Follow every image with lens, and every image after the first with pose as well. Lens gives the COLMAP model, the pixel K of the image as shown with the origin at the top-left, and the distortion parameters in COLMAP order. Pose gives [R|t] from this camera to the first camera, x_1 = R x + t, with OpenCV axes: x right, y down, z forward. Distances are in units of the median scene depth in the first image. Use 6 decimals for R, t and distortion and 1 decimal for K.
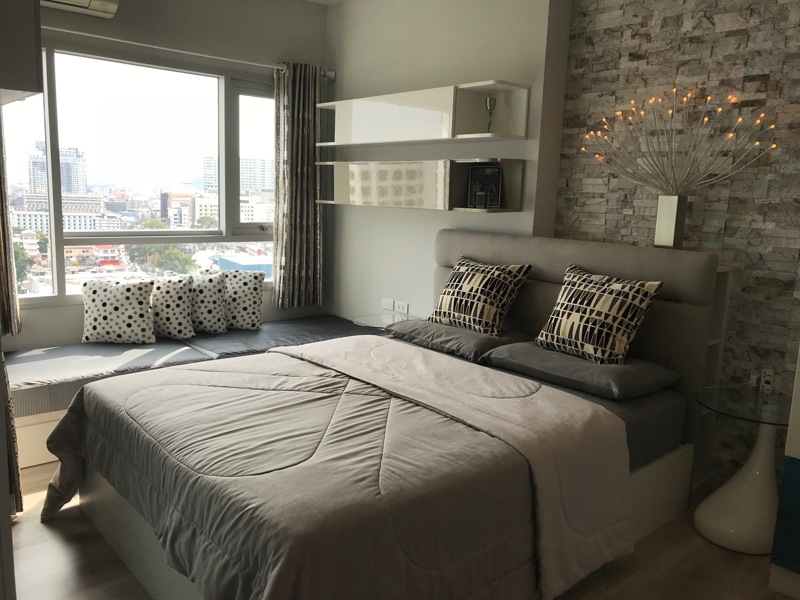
lens RADIAL K [[644.8, 0, 400.0], [0, 644.8, 300.0], [0, 0, 1]] dist [0.005021, -0.009083]
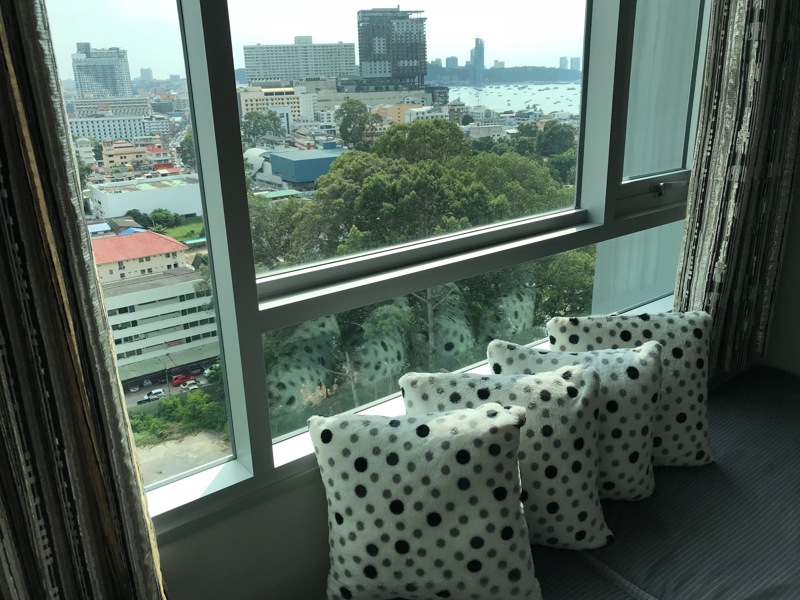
lens RADIAL K [[638.0, 0, 400.0], [0, 638.0, 300.0], [0, 0, 1]] dist [0.017893, 0.005177]
pose [[0.993353, -0.032133, -0.110529, -0.459917], [0.050139, 0.985150, 0.164212, -0.162751], [0.103611, -0.168662, 0.980213, 0.774306]]
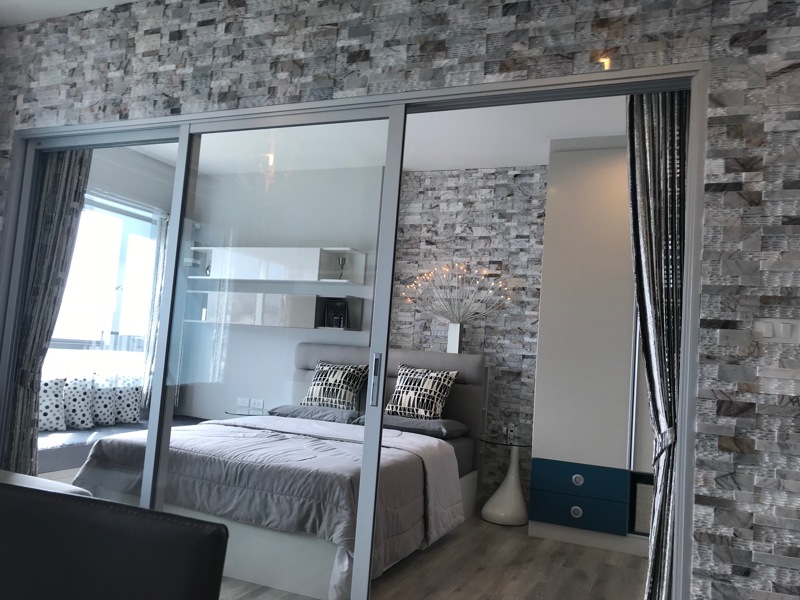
lens RADIAL K [[638.0, 0, 400.0], [0, 638.0, 300.0], [0, 0, 1]] dist [0.017893, 0.005177]
pose [[0.900929, 0.063200, 0.429341, -0.390140], [0.033435, 0.976289, -0.213873, 0.118185], [-0.432677, 0.207040, 0.877454, -0.383029]]
